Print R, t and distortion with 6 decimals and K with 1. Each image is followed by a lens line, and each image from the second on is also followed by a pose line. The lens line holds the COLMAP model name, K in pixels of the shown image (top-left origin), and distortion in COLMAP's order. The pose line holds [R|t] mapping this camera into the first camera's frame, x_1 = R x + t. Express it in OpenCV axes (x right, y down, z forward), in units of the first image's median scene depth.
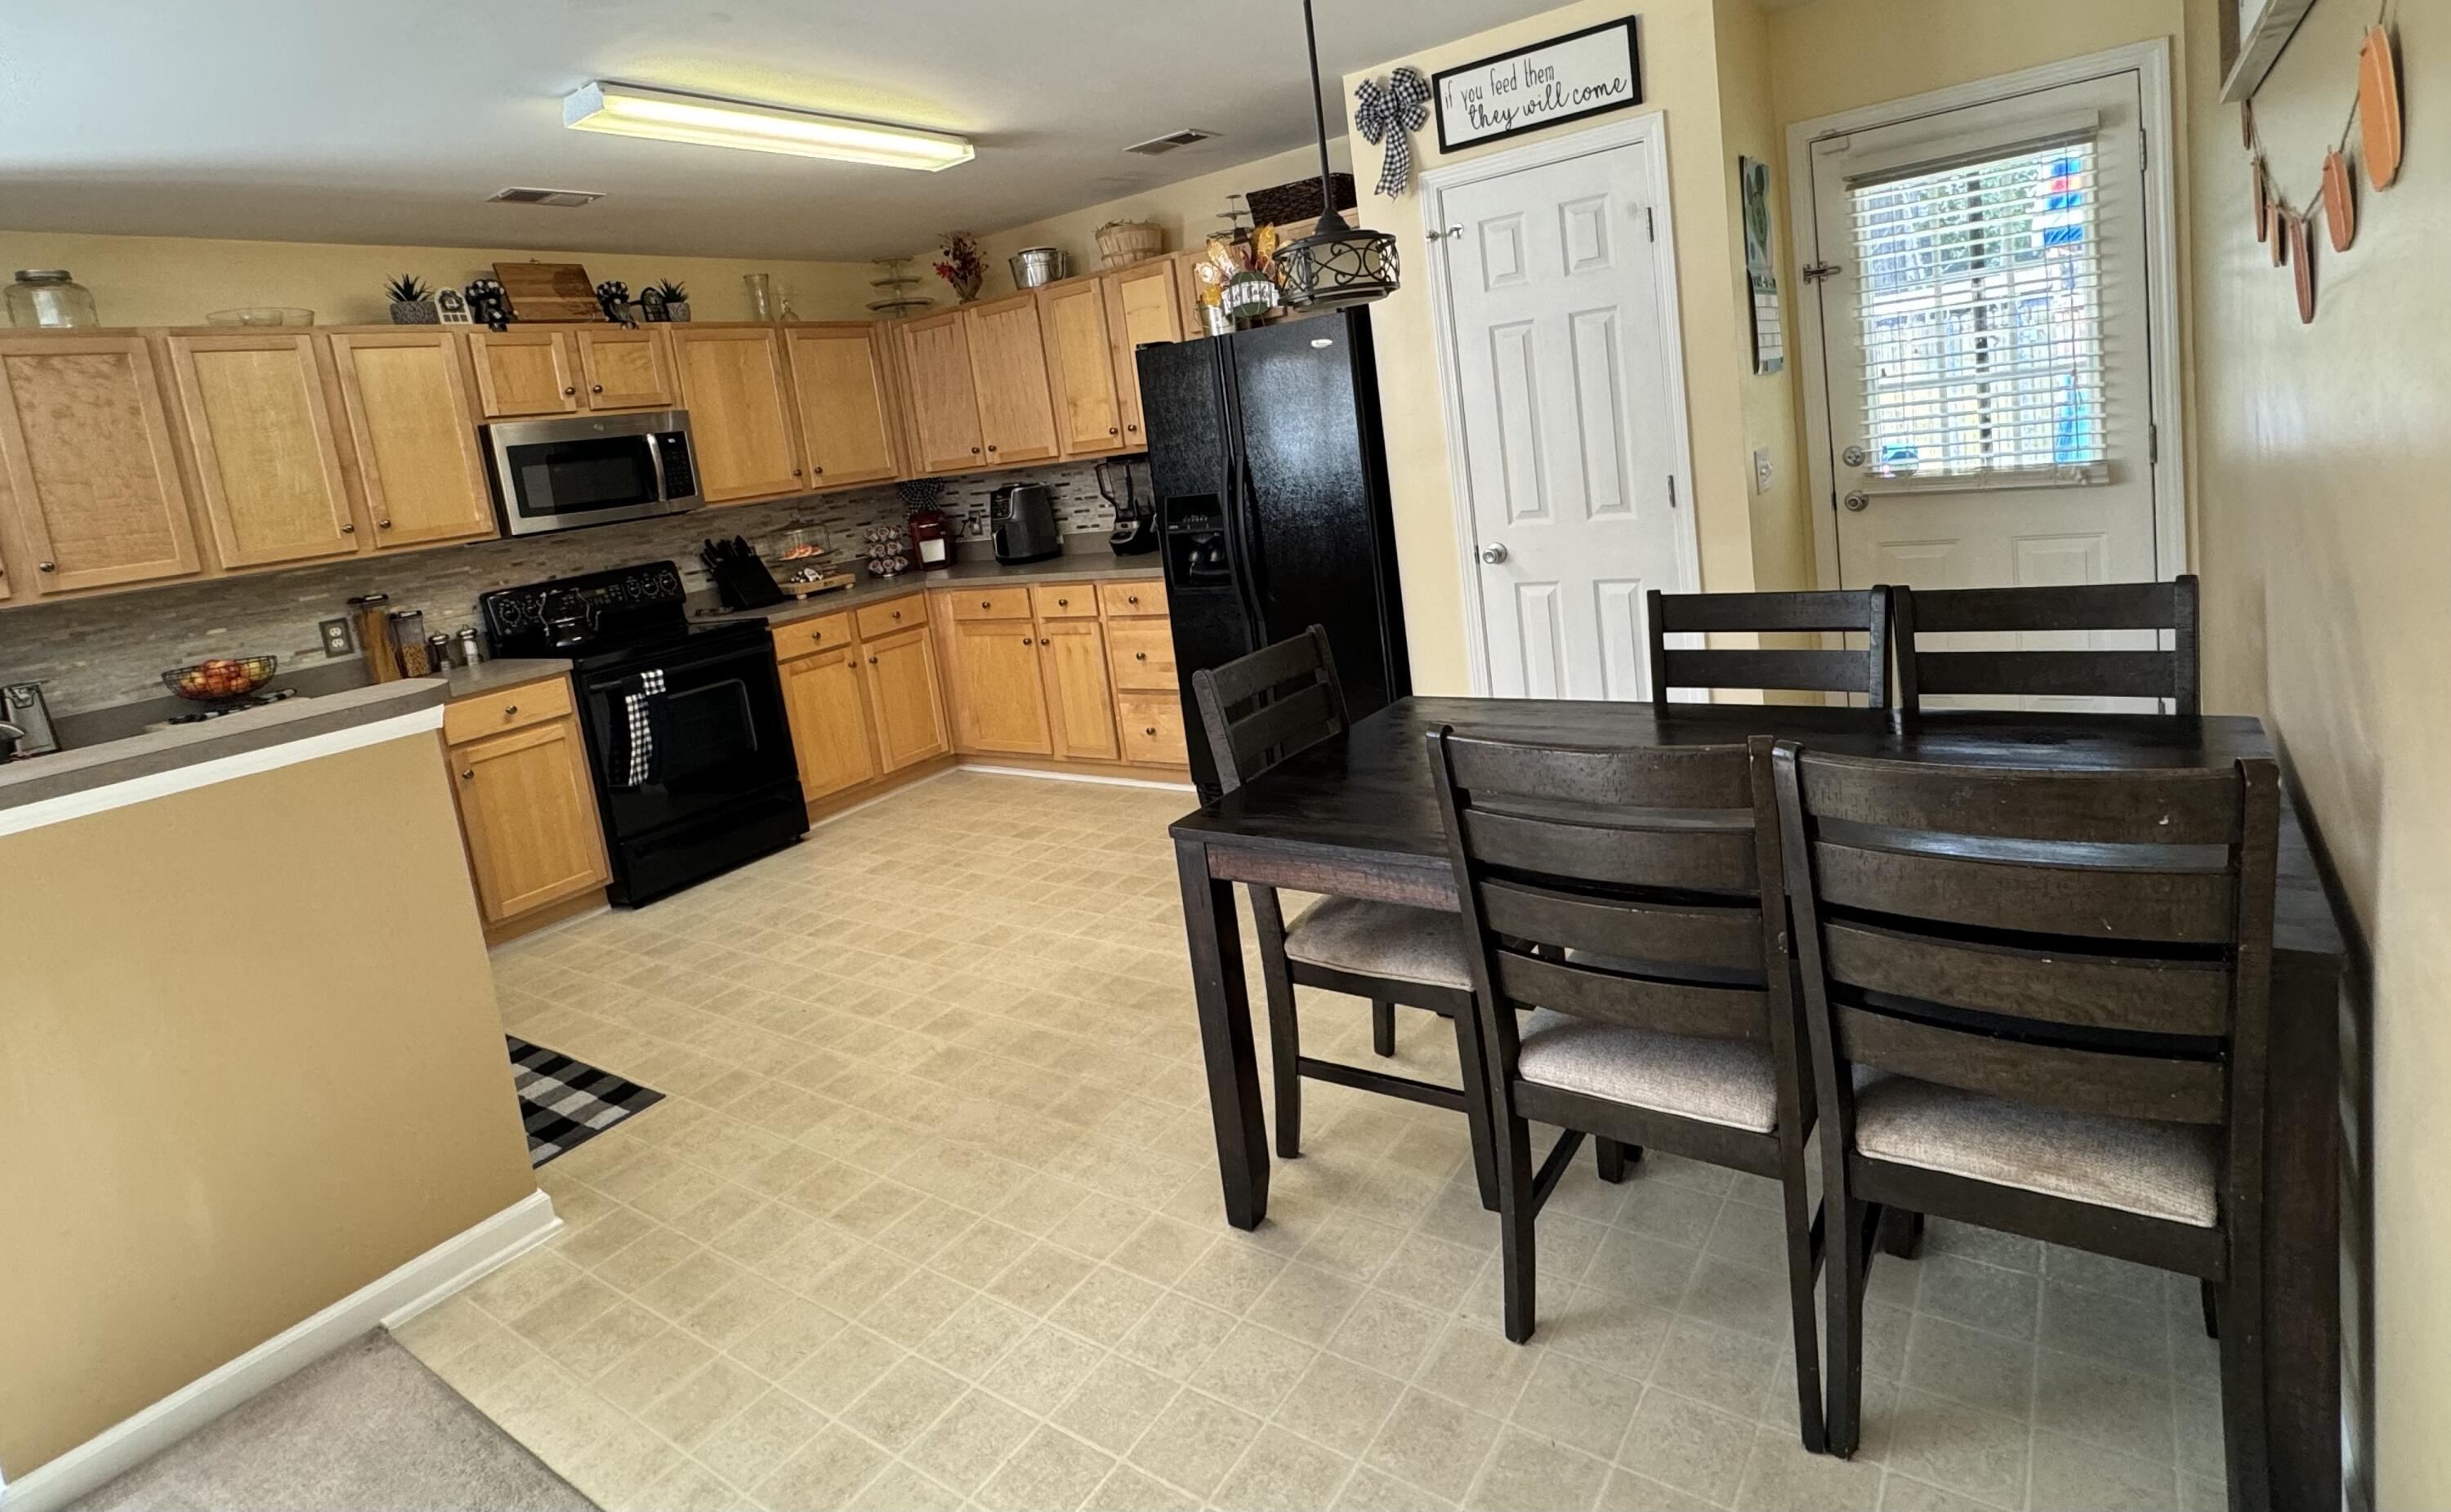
lens RADIAL K [[1212.8, 0, 1215.8], [0, 1212.8, 574.9], [0, 0, 1]] dist [-0.001484, 0.000485]
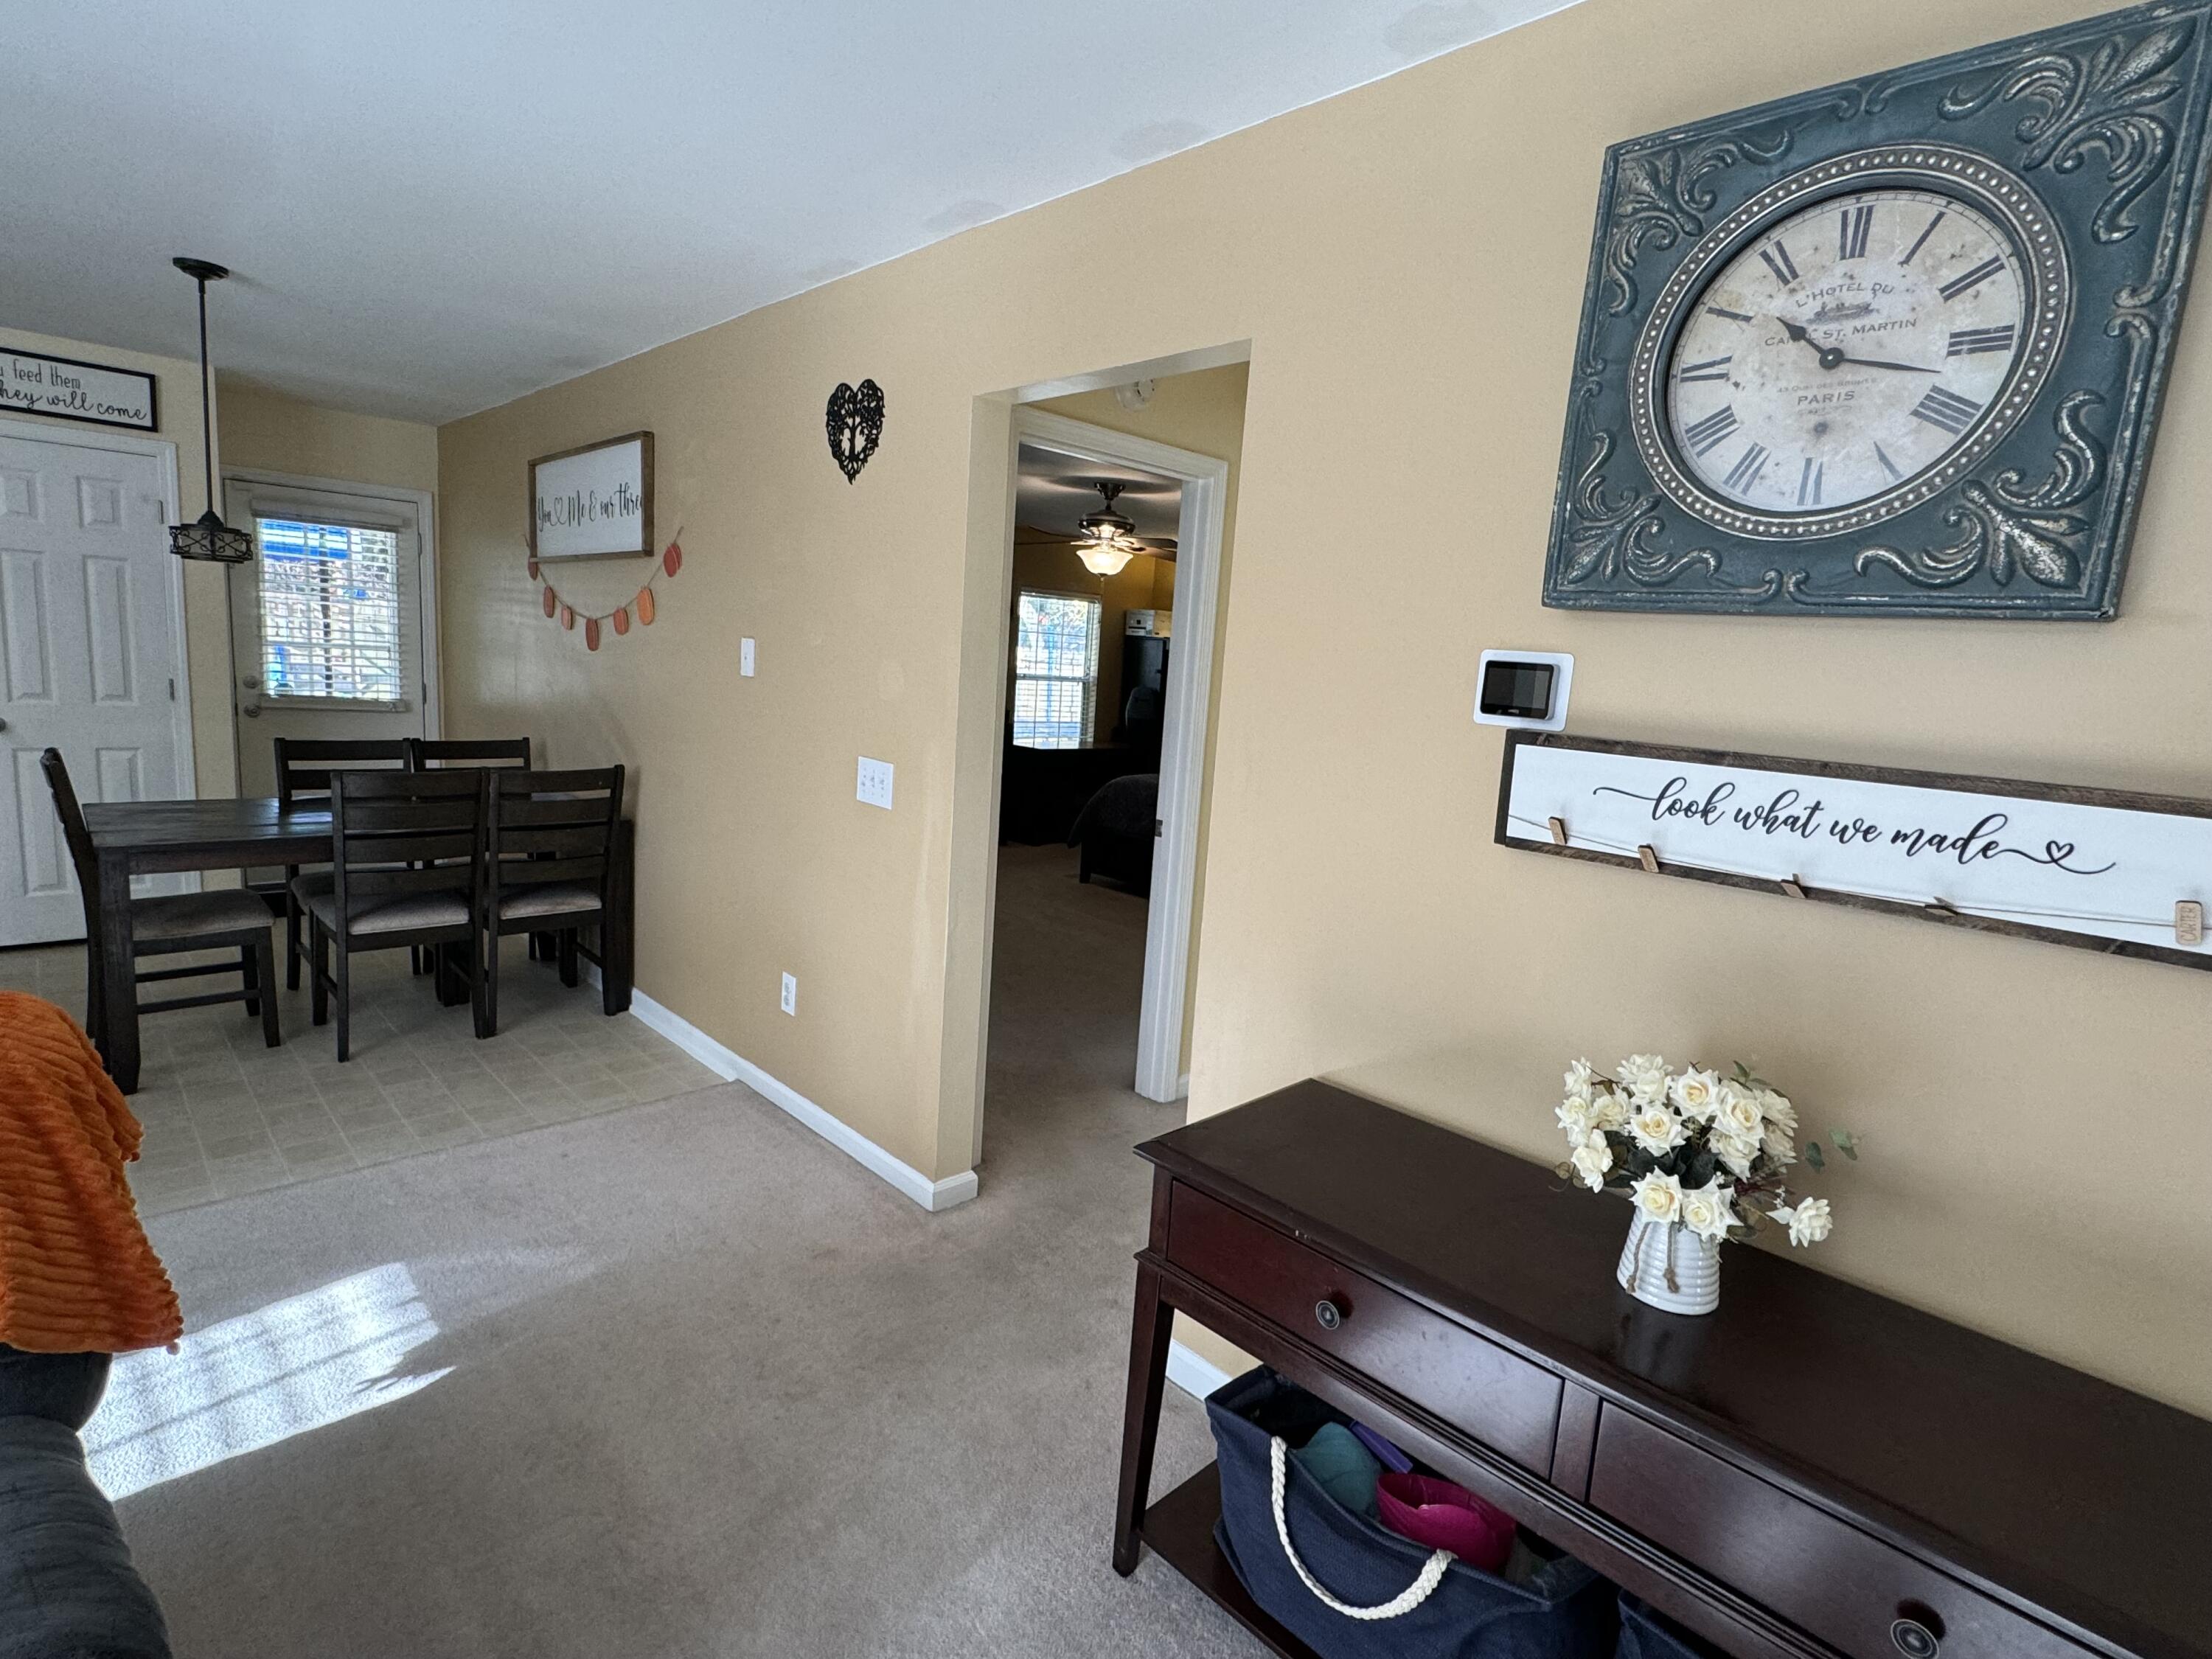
lens RADIAL K [[1100.3, 0, 1106.0], [0, 1100.3, 829.5], [0, 0, 1]] dist [-0.002282, 0.000818]
pose [[0.184497, -0.007955, 0.982801, -0.723432], [0.025654, 0.999666, 0.003276, 0.126243], [-0.982498, 0.024608, 0.184639, -0.384447]]
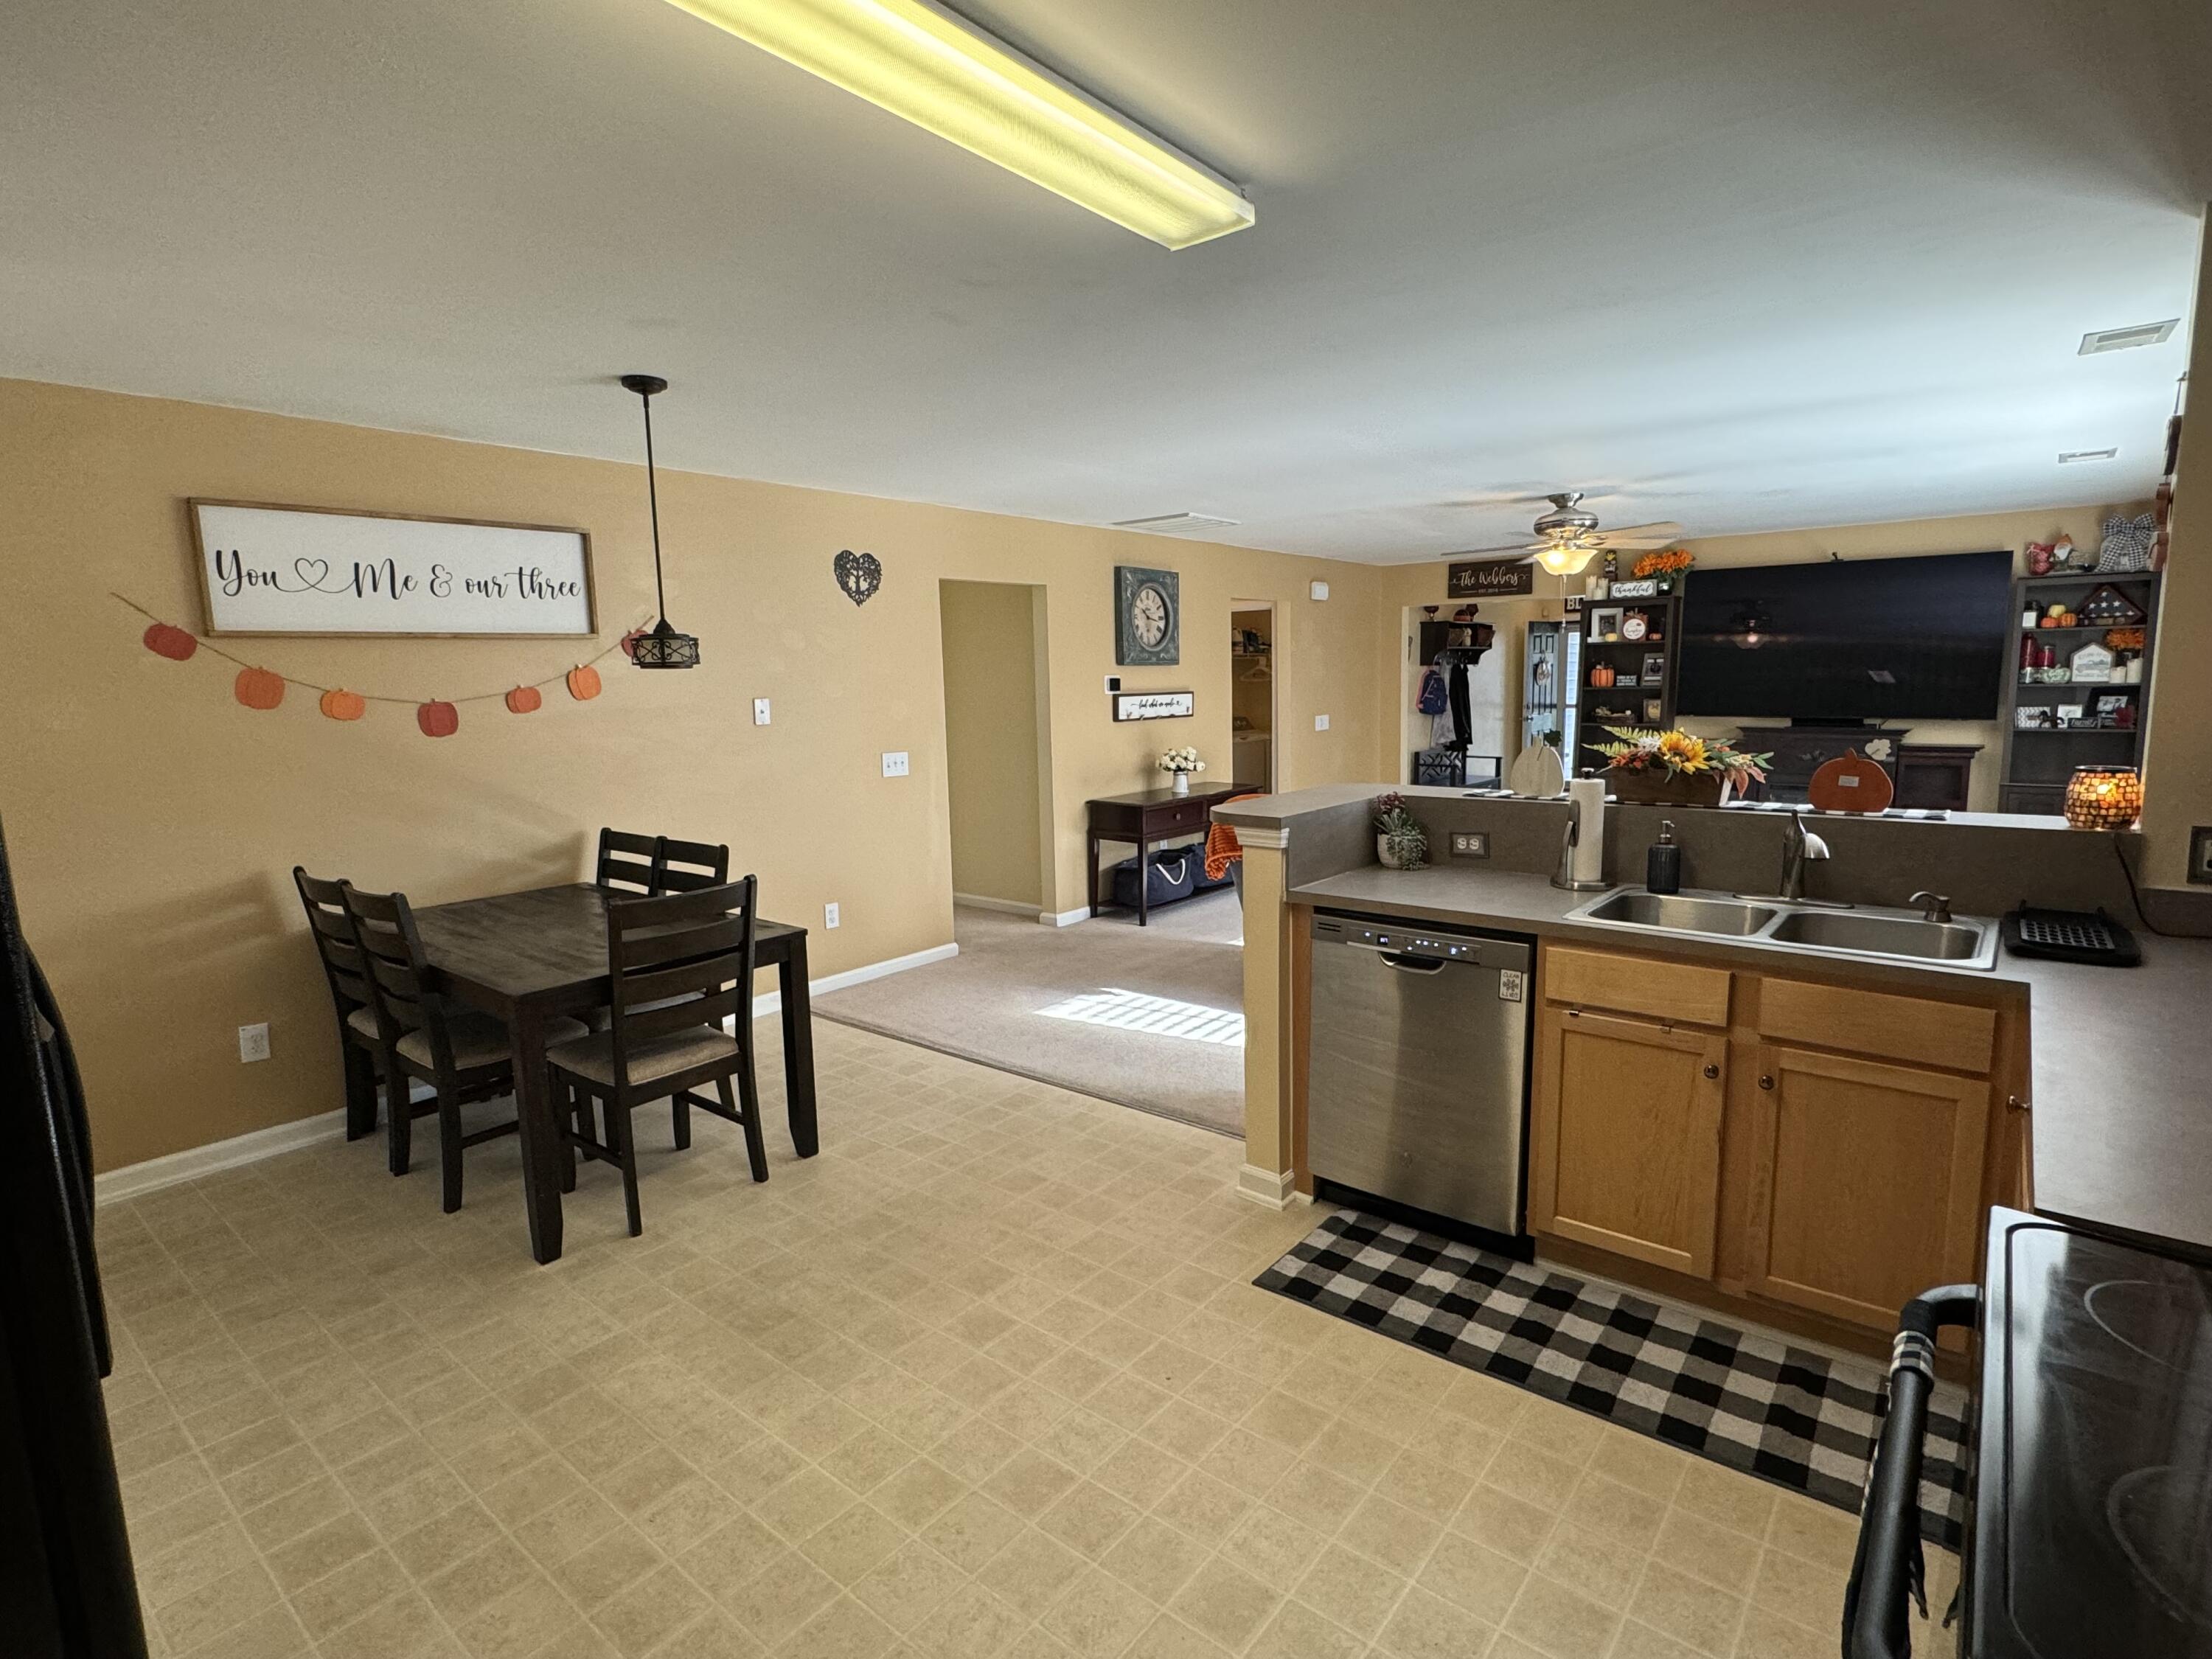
lens RADIAL K [[1100.3, 0, 1106.0], [0, 1100.3, 829.5], [0, 0, 1]] dist [-0.002282, 0.000818]
pose [[-0.984716, 0.139790, 0.103889, -0.388905], [0.161575, 0.955895, 0.245270, -0.160155], [-0.065021, 0.258307, -0.963872, 1.465754]]
